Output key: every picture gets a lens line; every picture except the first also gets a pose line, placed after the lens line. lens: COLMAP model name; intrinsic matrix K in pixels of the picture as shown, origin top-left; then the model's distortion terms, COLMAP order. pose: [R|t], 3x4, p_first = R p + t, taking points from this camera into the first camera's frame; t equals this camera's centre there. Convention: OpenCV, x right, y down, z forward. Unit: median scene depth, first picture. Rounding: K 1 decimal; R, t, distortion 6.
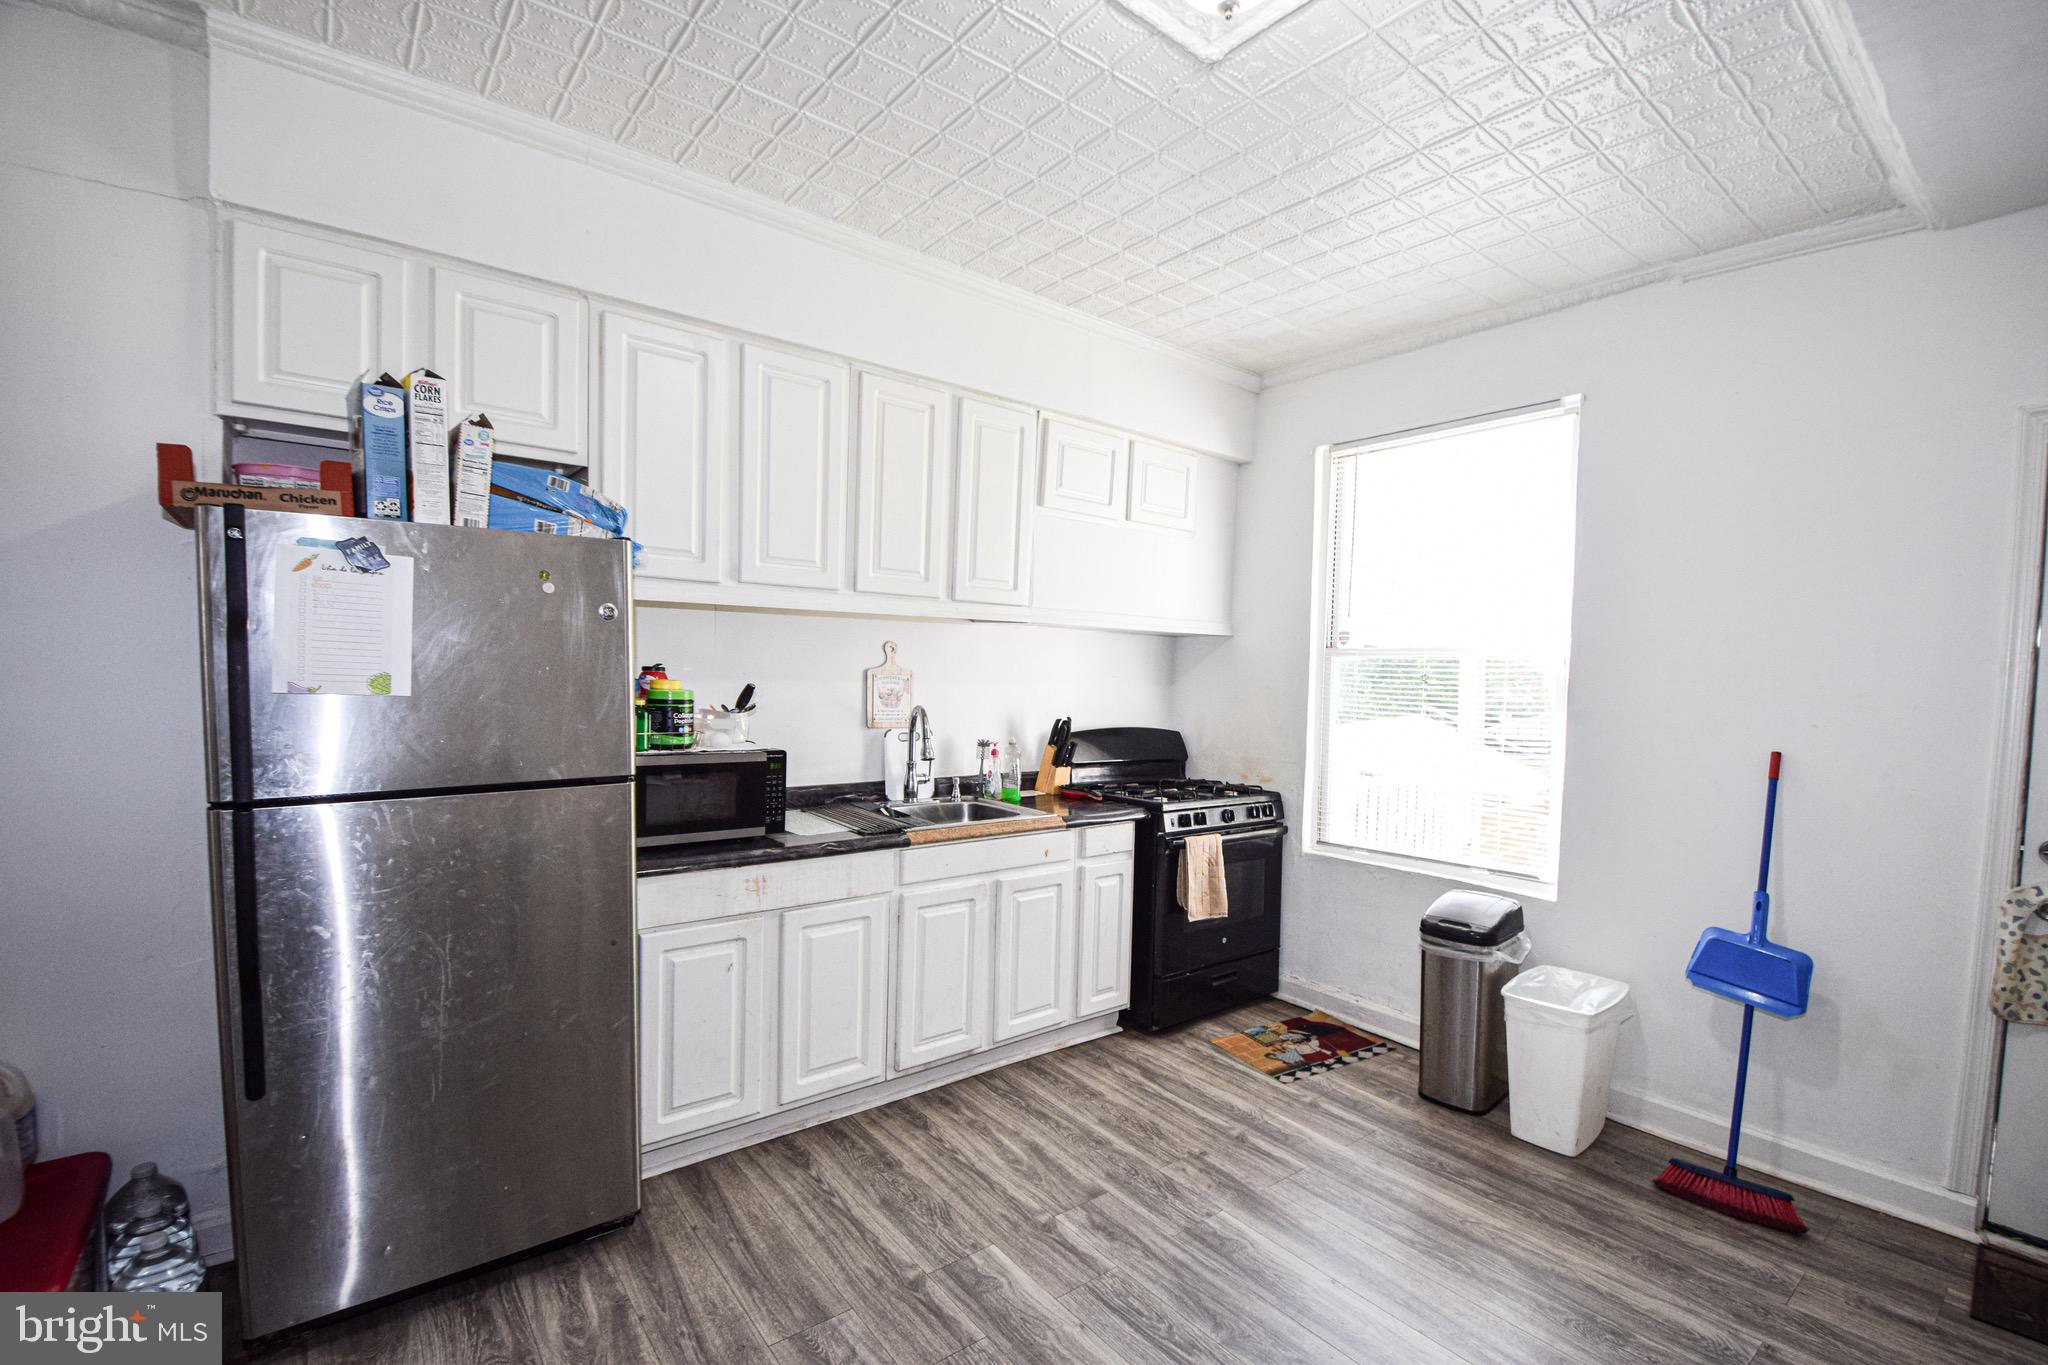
lens RADIAL K [[890.5, 0, 1059.2], [0, 890.5, 715.9], [0, 0, 1]] dist [0.002216, -0.016055]
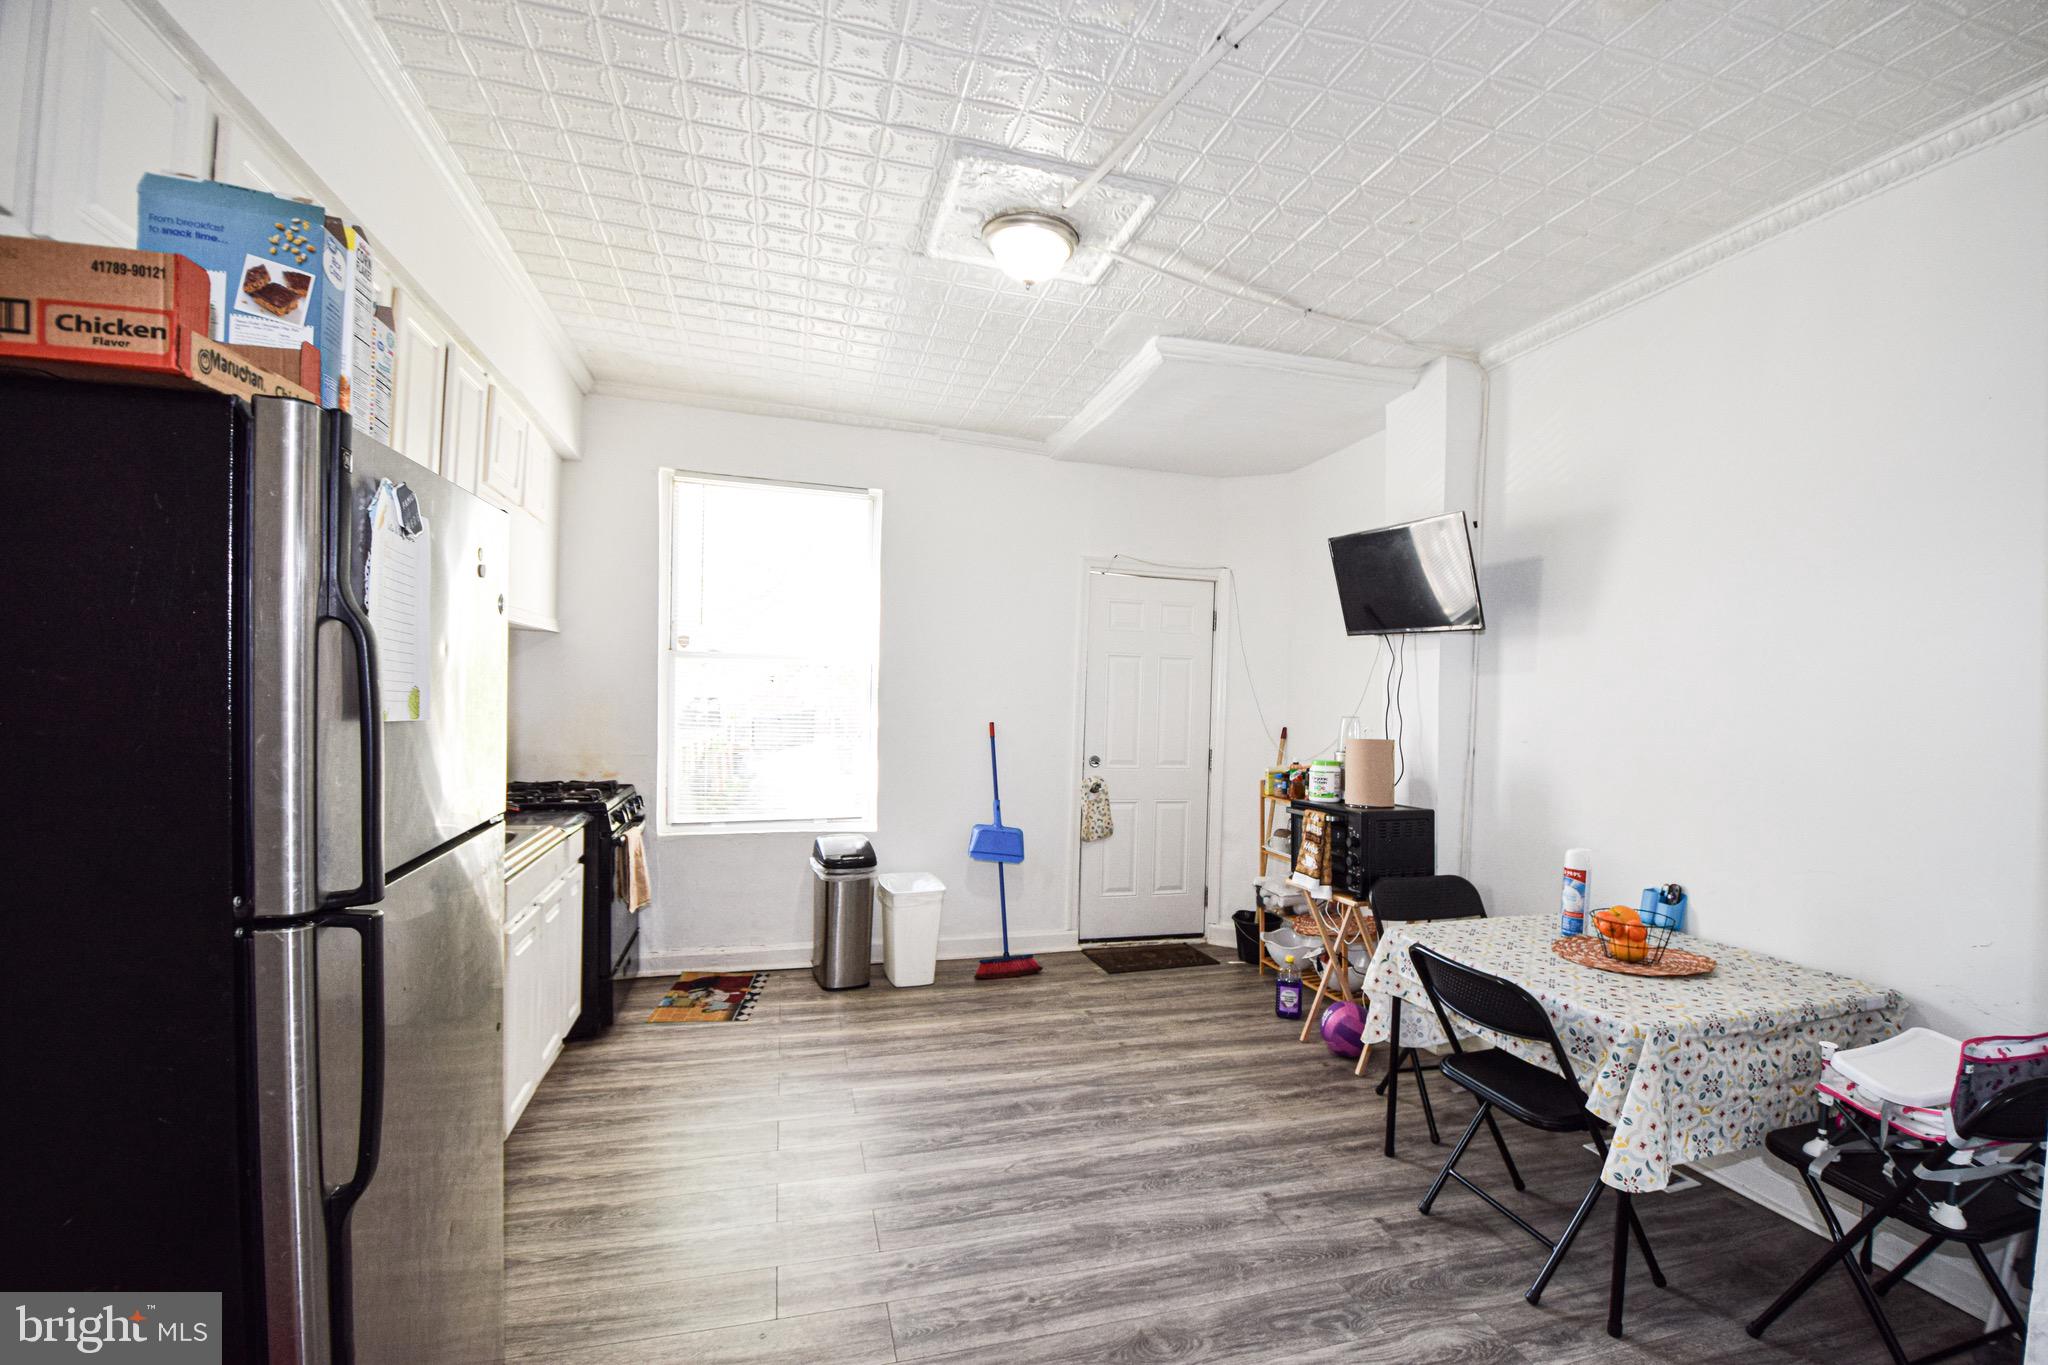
lens RADIAL K [[890.5, 0, 1059.2], [0, 890.5, 715.9], [0, 0, 1]] dist [0.002216, -0.016055]
pose [[0.372549, -0.037349, 0.927260, -0.725815], [0.021167, 0.999272, 0.031745, -0.024946], [-0.927771, 0.007801, 0.373069, 0.174934]]
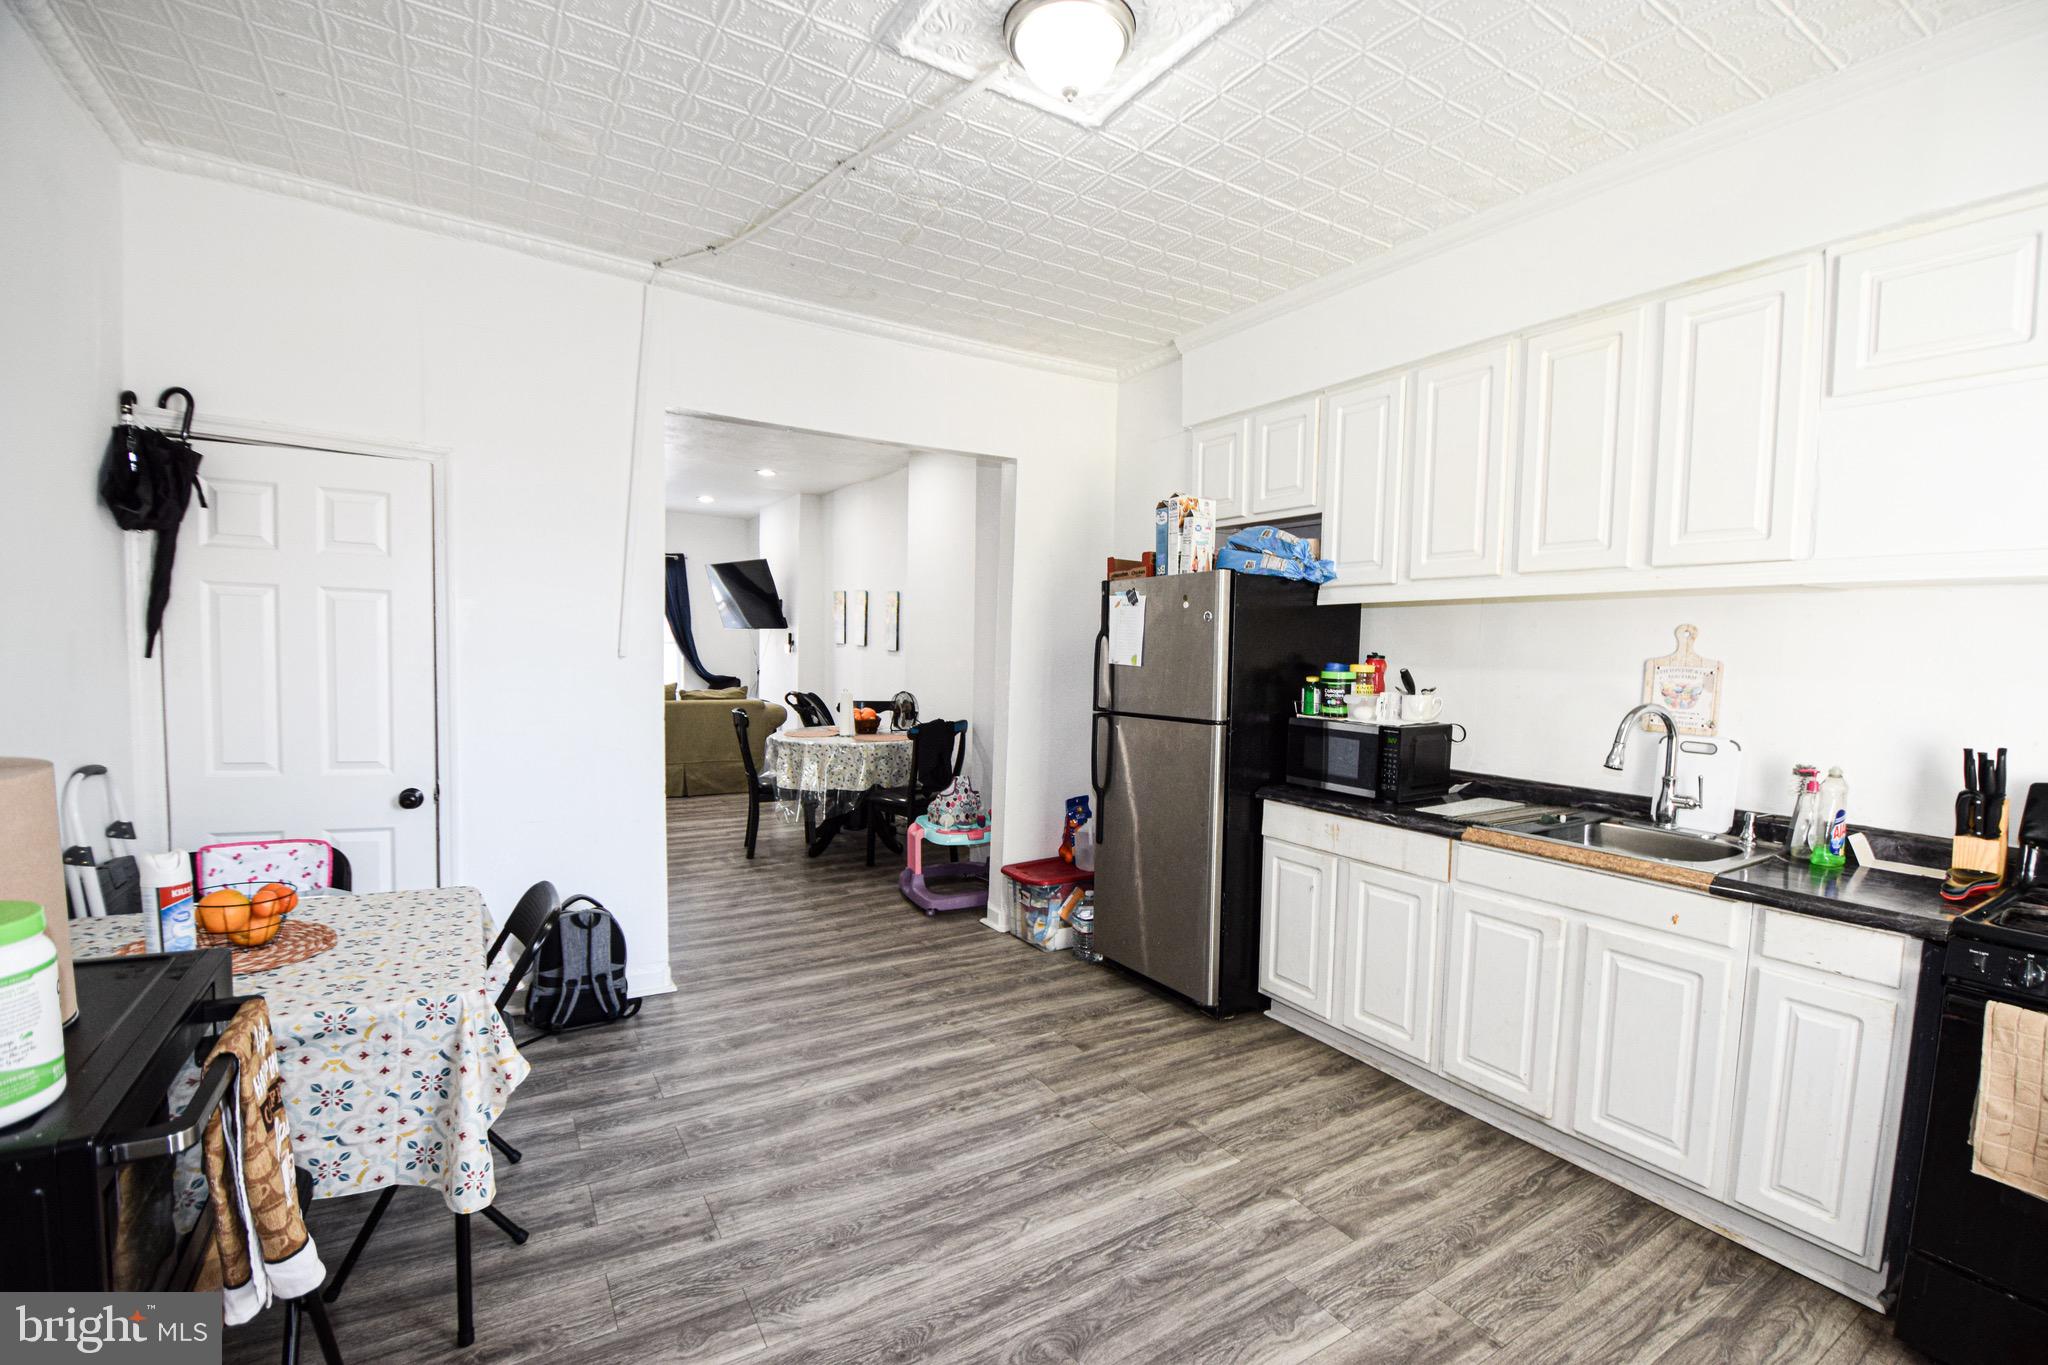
lens RADIAL K [[892.7, 0, 1046.6], [0, 892.7, 712.9], [0, 0, 1]] dist [0.010789, -0.019045]
pose [[-0.113930, 0.047114, -0.992371, 0.775692], [-0.073697, 0.995722, 0.055734, -0.008783], [0.990752, 0.079485, -0.109970, 0.621965]]
